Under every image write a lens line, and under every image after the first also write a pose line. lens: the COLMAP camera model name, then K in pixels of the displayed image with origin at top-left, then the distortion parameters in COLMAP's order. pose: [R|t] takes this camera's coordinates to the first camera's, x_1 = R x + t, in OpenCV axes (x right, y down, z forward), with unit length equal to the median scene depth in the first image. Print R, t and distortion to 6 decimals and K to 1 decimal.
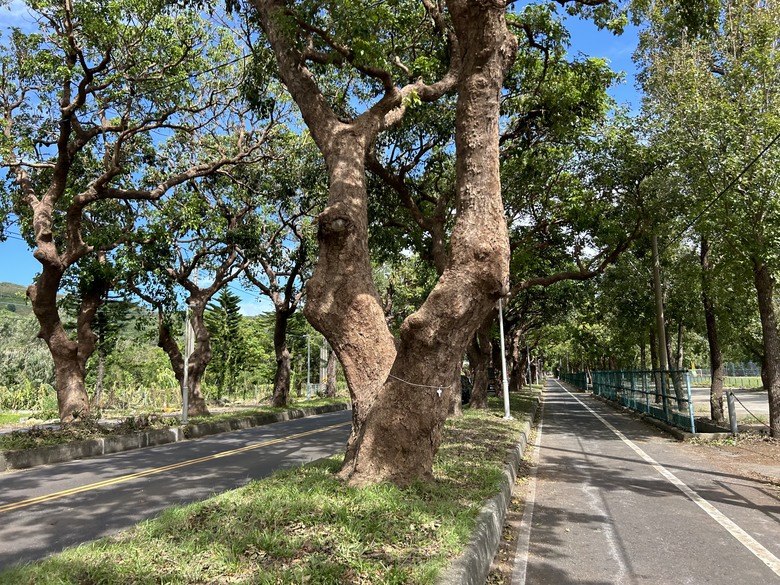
lens RADIAL K [[592.1, 0, 390.6], [0, 592.1, 293.4], [0, 0, 1]] dist [0.044244, -0.000340]
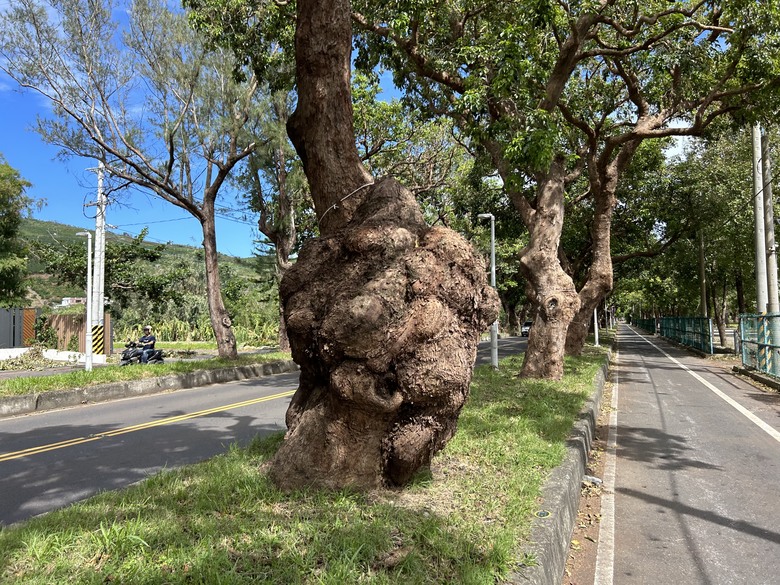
lens RADIAL K [[592.1, 0, 389.3], [0, 592.1, 290.3], [0, 0, 1]] dist [0.044244, -0.000340]
pose [[0.993733, 0.003660, -0.111720, -0.145578], [0.006223, 0.996103, 0.087979, -0.069179], [0.111606, -0.088123, 0.989838, -0.518706]]
